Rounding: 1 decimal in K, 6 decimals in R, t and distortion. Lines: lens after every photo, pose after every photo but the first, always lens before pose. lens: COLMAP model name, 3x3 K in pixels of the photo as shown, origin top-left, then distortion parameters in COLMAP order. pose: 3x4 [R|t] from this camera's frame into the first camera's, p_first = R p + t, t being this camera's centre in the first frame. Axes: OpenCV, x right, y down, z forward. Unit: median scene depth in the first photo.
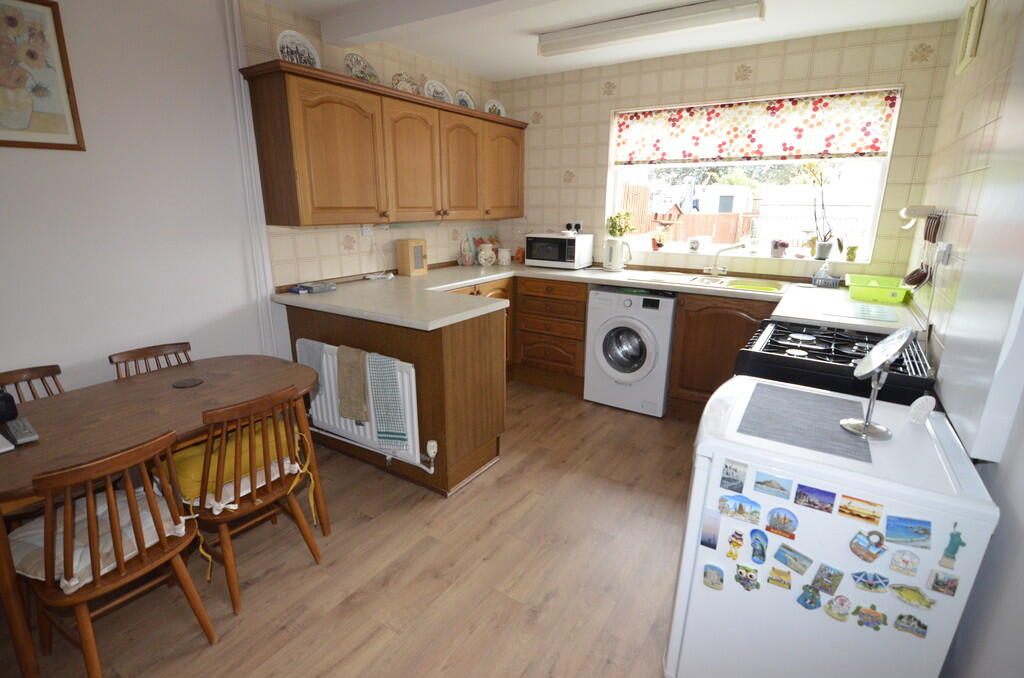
lens RADIAL K [[488.6, 0, 512.0], [0, 488.6, 339.0], [0, 0, 1]] dist [0.009181, -0.019092]
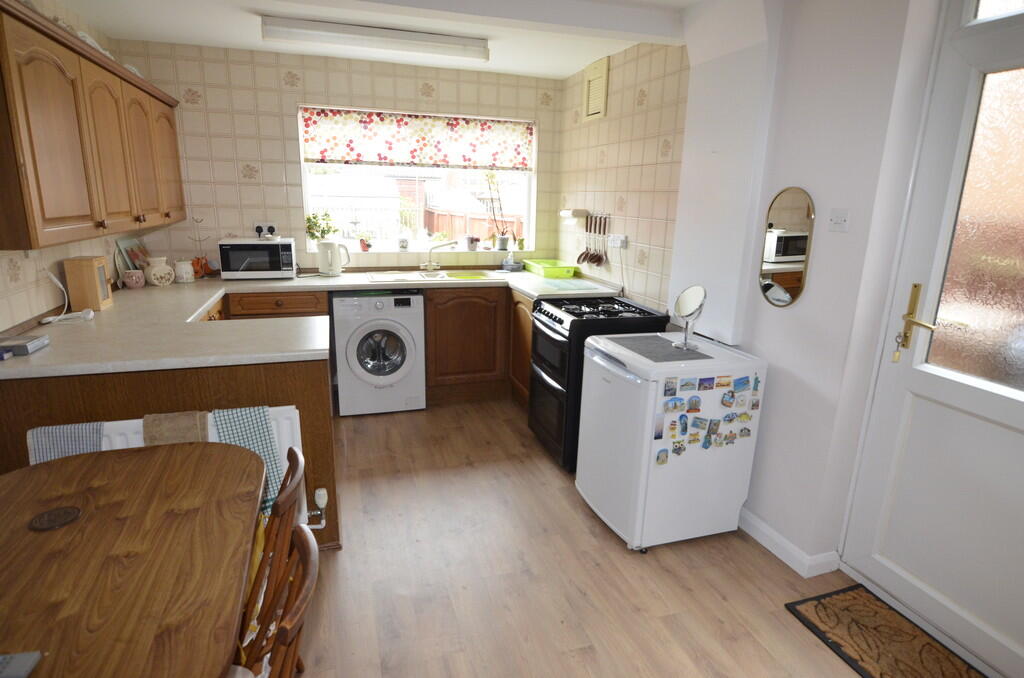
lens RADIAL K [[557.2, 0, 512.0], [0, 557.2, 339.0], [0, 0, 1]] dist [-0.005476, -0.001781]
pose [[0.636235, -0.181930, 0.749738, -0.466055], [0.189525, 0.978876, 0.076699, -0.043775], [-0.747854, 0.093295, 0.657275, 0.062516]]
